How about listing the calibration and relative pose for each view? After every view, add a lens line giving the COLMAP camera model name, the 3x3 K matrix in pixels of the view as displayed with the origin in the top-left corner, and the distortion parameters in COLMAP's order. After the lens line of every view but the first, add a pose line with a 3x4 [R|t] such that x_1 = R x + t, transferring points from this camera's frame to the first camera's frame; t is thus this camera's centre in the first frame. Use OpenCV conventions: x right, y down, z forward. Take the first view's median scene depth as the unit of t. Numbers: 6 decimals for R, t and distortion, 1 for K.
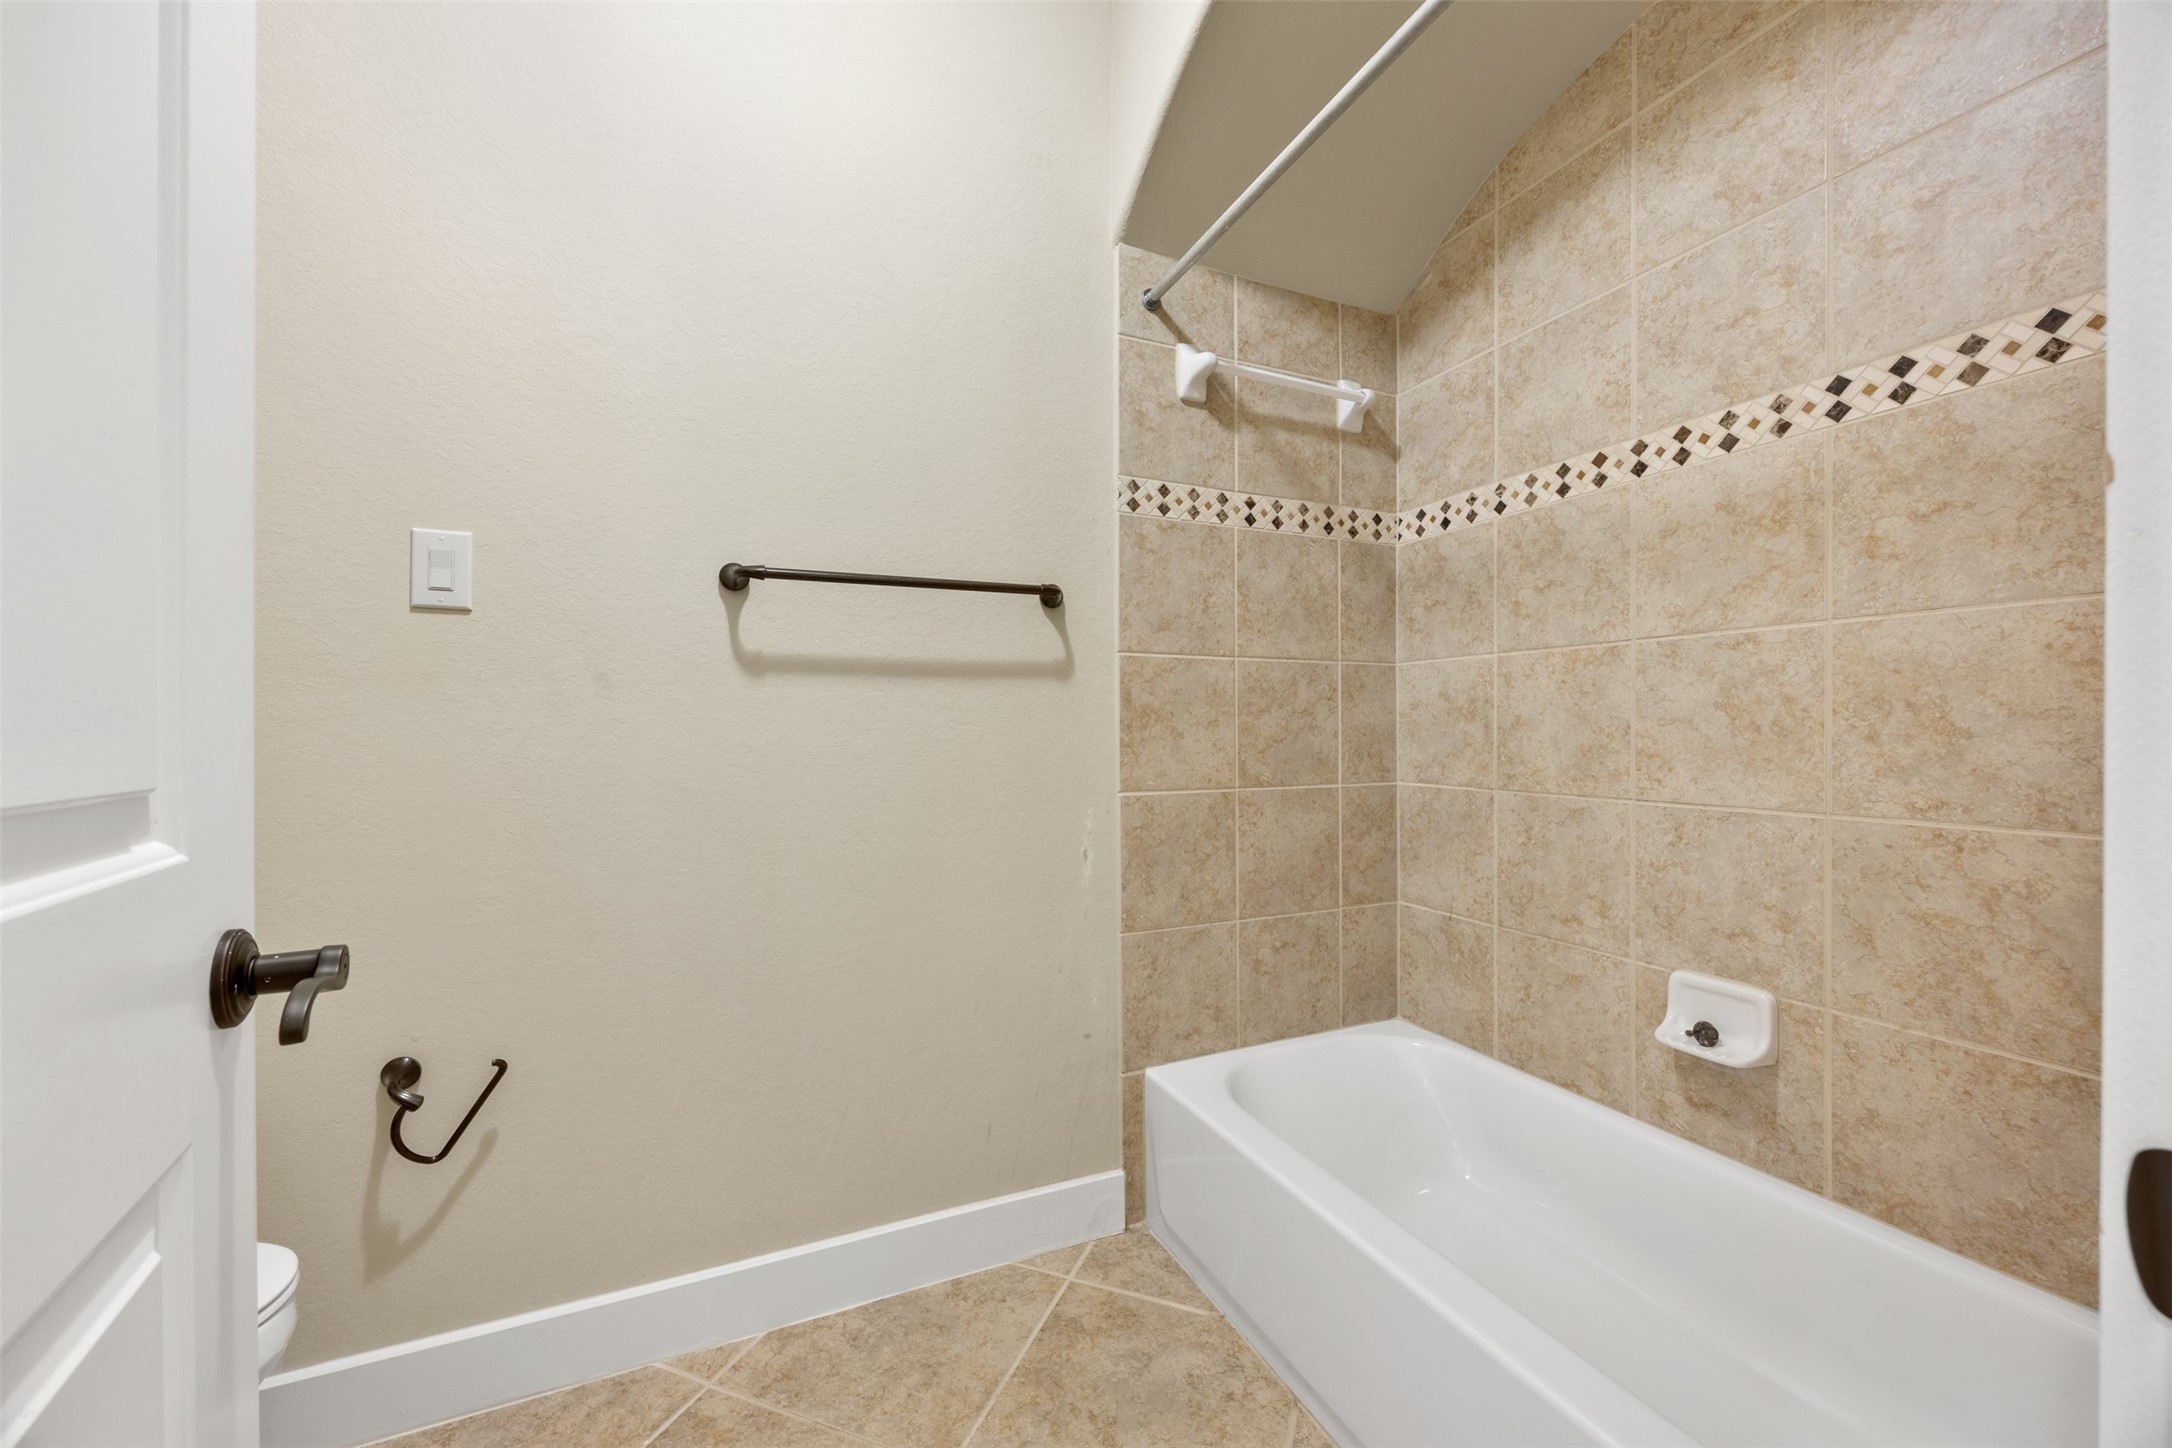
lens RADIAL K [[824.0, 0, 1090.5], [0, 824.0, 725.4], [0, 0, 1]] dist [-0.001948, -0.000190]
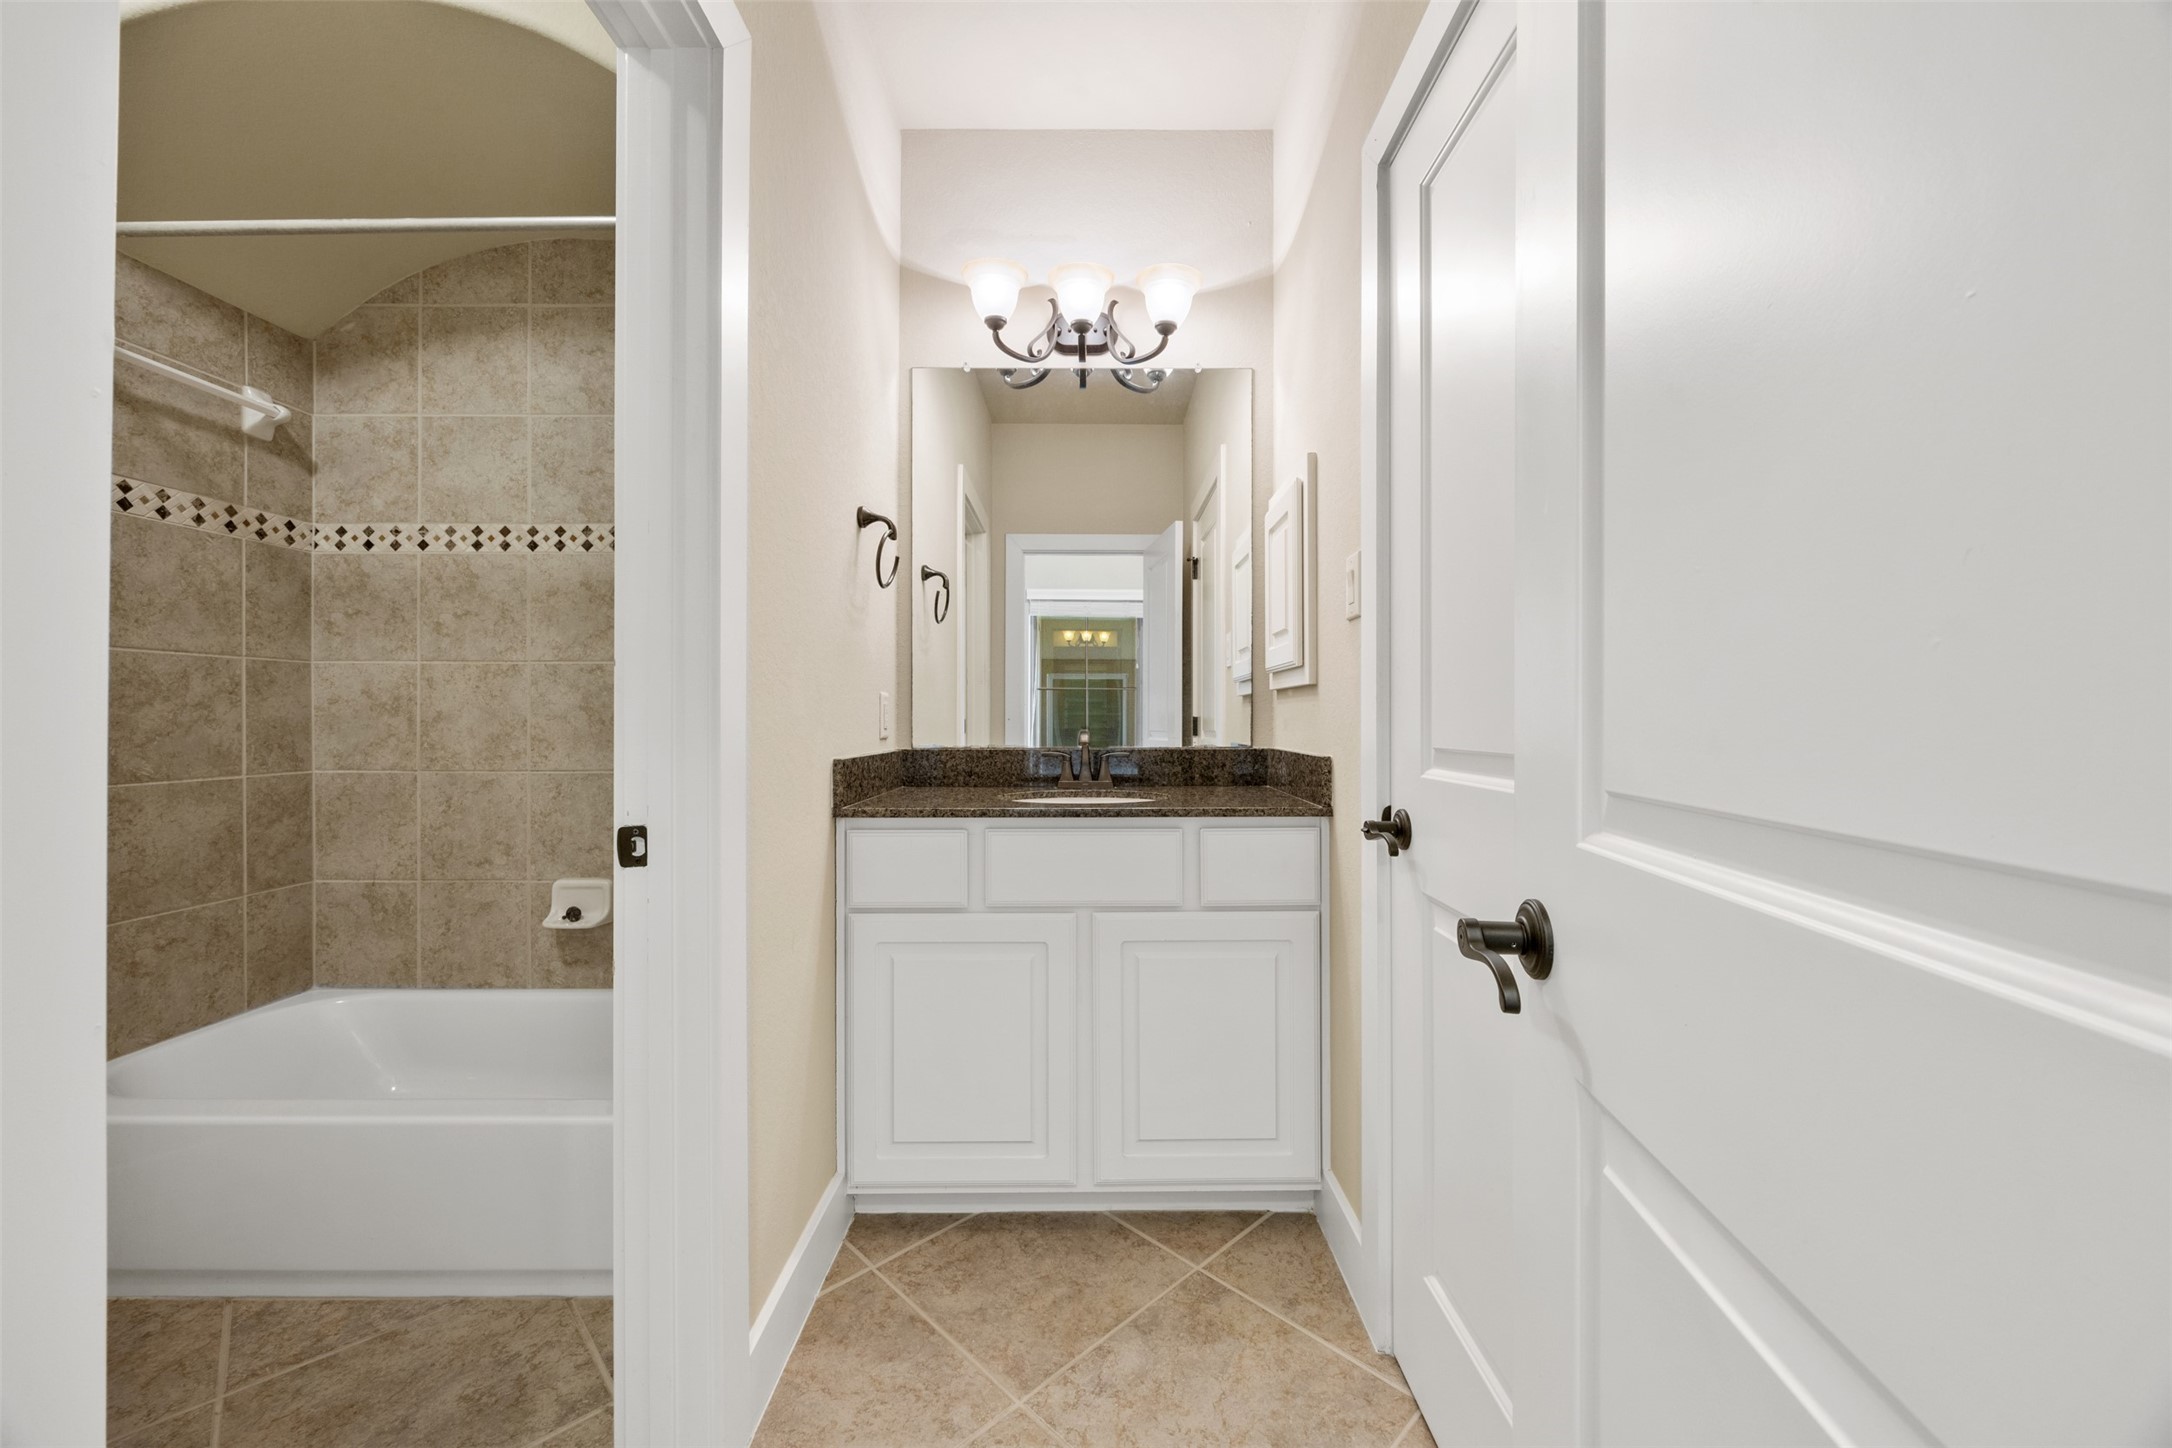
lens RADIAL K [[824.0, 0, 1090.5], [0, 824.0, 725.4], [0, 0, 1]] dist [-0.001948, -0.000190]
pose [[0.404279, -0.005608, 0.914618, -0.227543], [-0.006421, 0.999939, 0.008969, -0.007954], [-0.914613, -0.009499, 0.404219, -0.417153]]
